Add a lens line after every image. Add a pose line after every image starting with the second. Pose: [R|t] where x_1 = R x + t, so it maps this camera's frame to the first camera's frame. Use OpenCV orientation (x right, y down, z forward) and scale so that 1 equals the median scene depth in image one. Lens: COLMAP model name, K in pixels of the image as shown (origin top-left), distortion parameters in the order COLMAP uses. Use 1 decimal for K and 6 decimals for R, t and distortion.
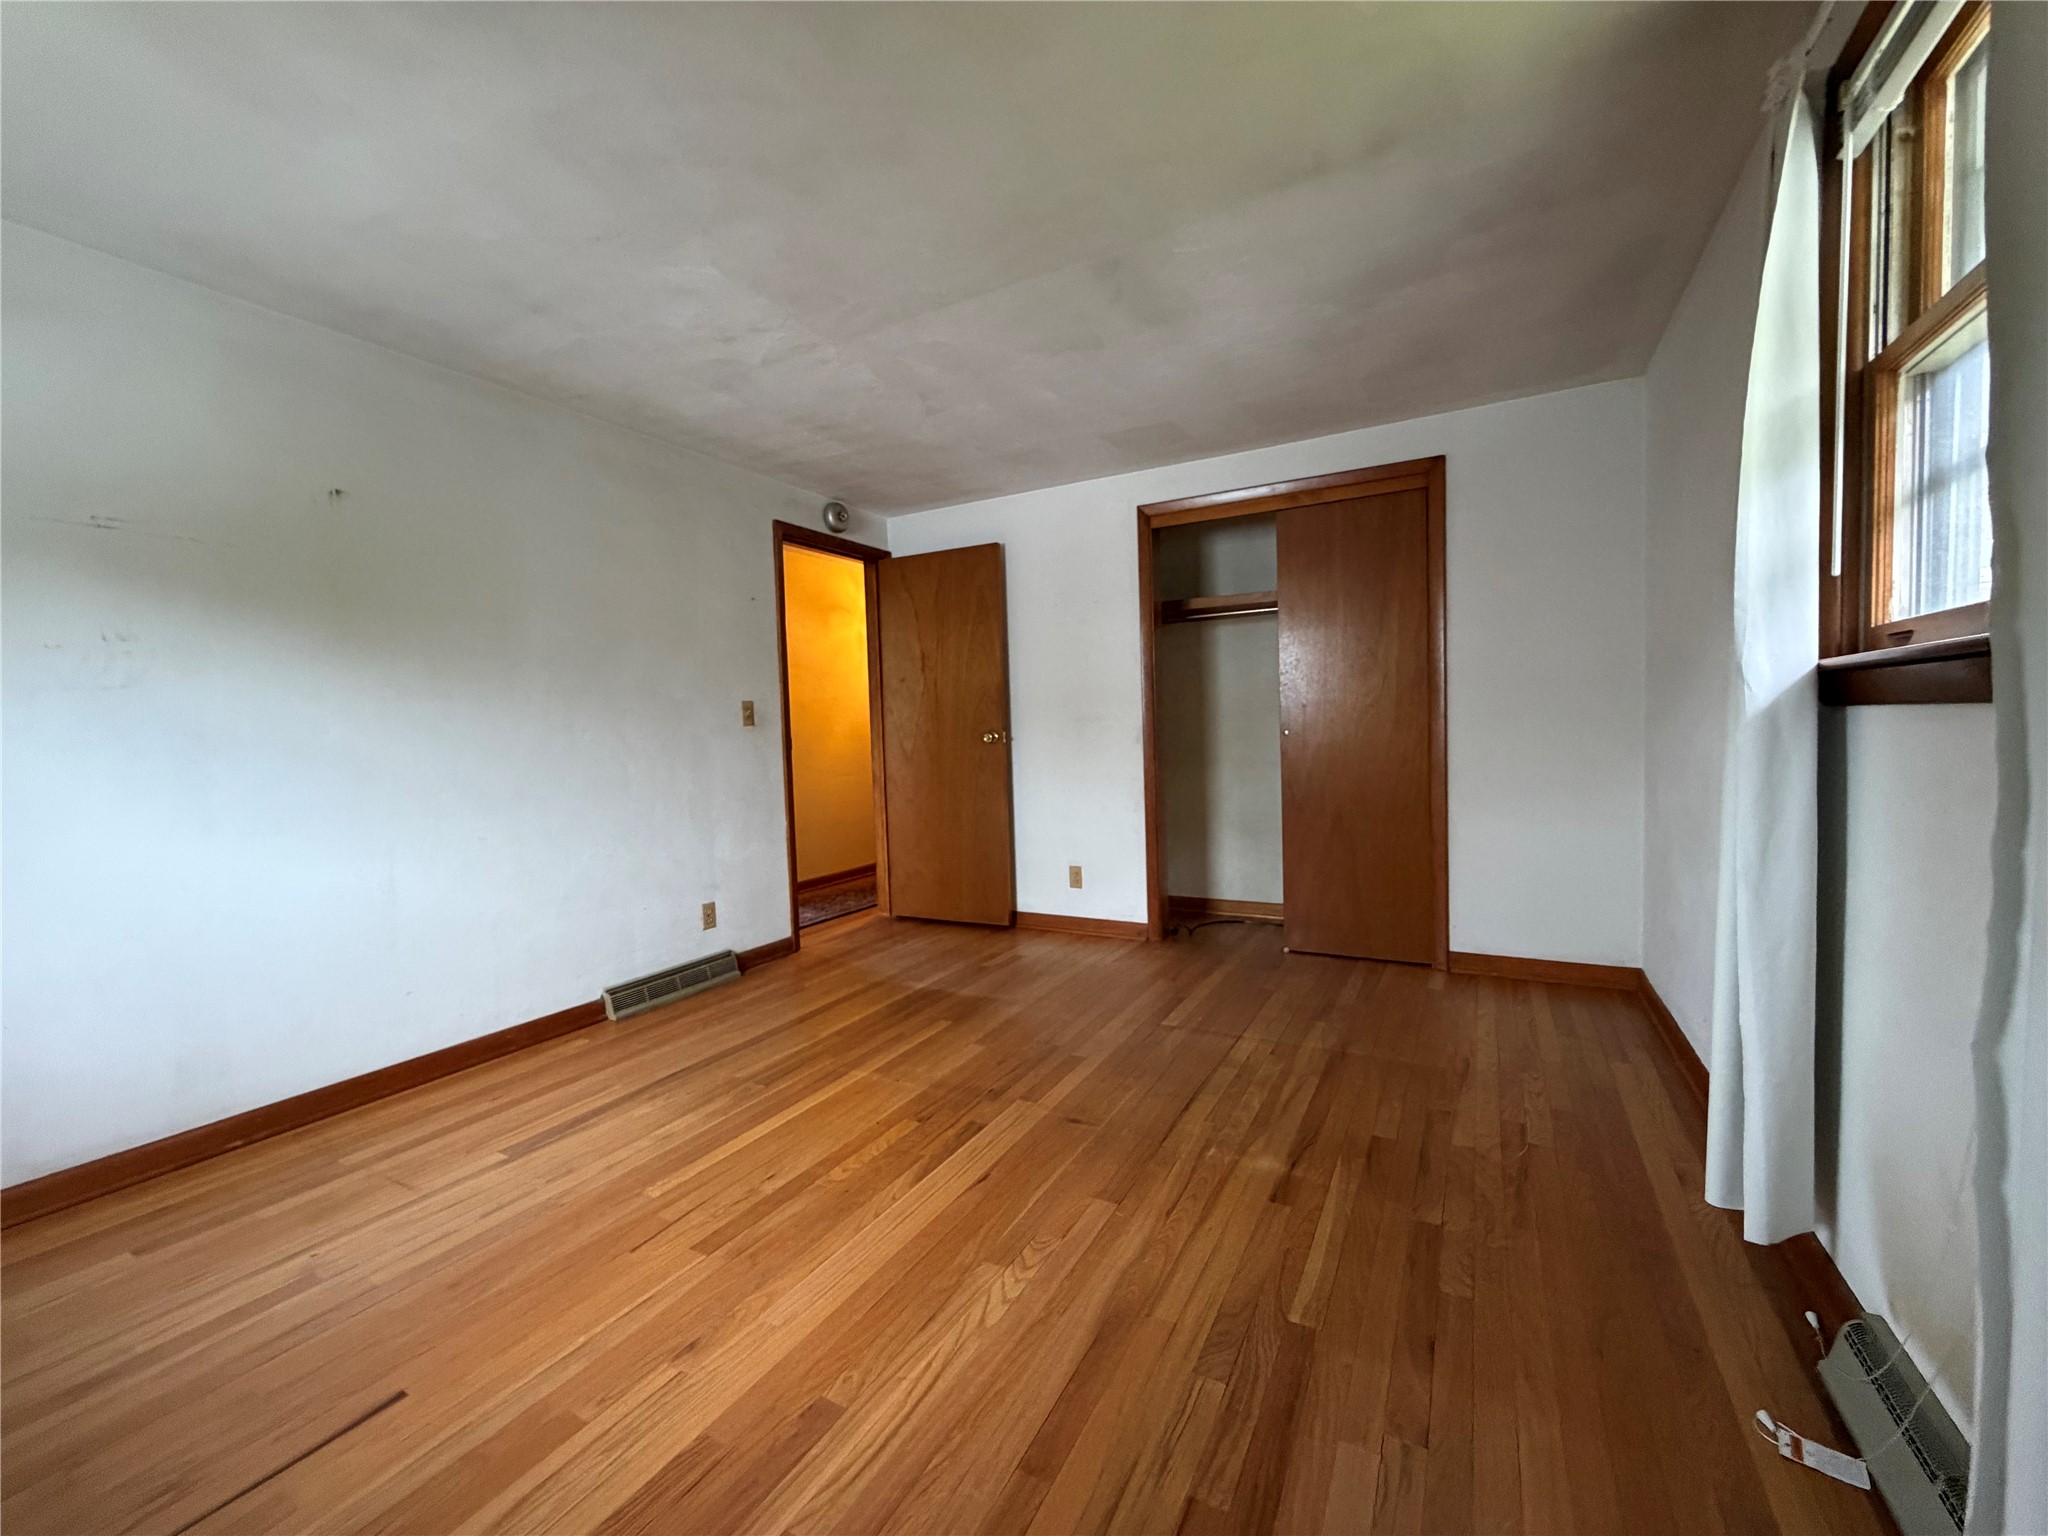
lens RADIAL K [[815.5, 0, 1019.3], [0, 815.5, 770.4], [0, 0, 1]] dist [0.000398, -0.000091]
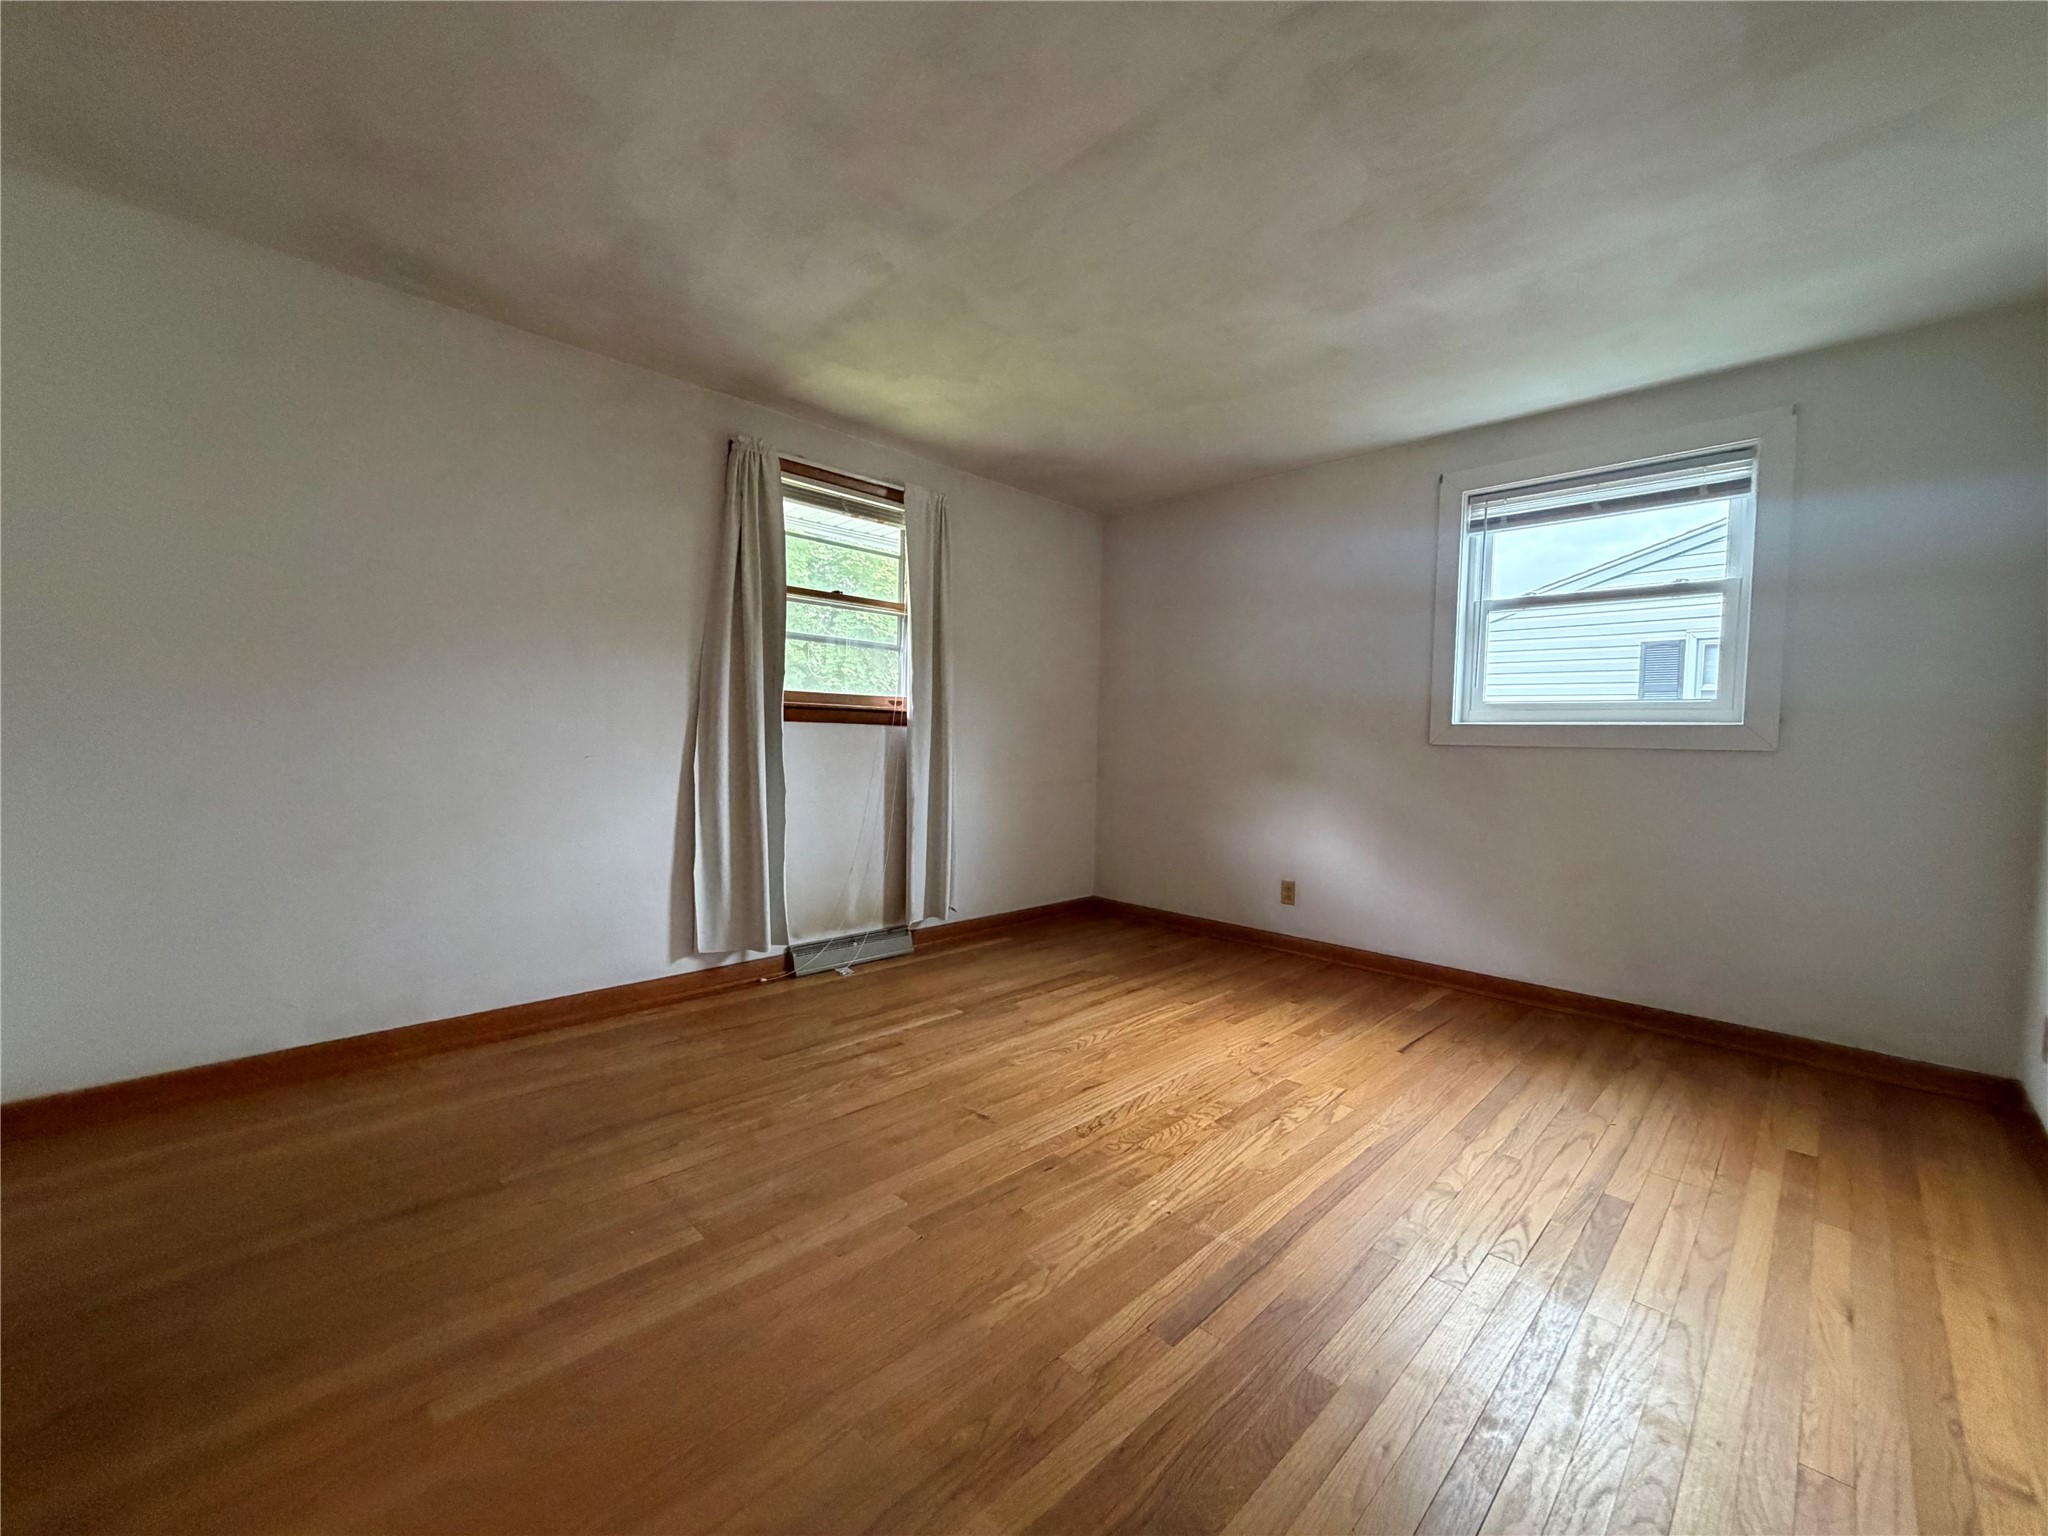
lens RADIAL K [[815.5, 0, 1019.3], [0, 815.5, 770.4], [0, 0, 1]] dist [0.000398, -0.000091]
pose [[-0.961425, 0.001905, 0.275061, -0.318113], [0.024904, 0.996472, 0.080146, -0.085773], [-0.273938, 0.083904, -0.958080, 2.441395]]
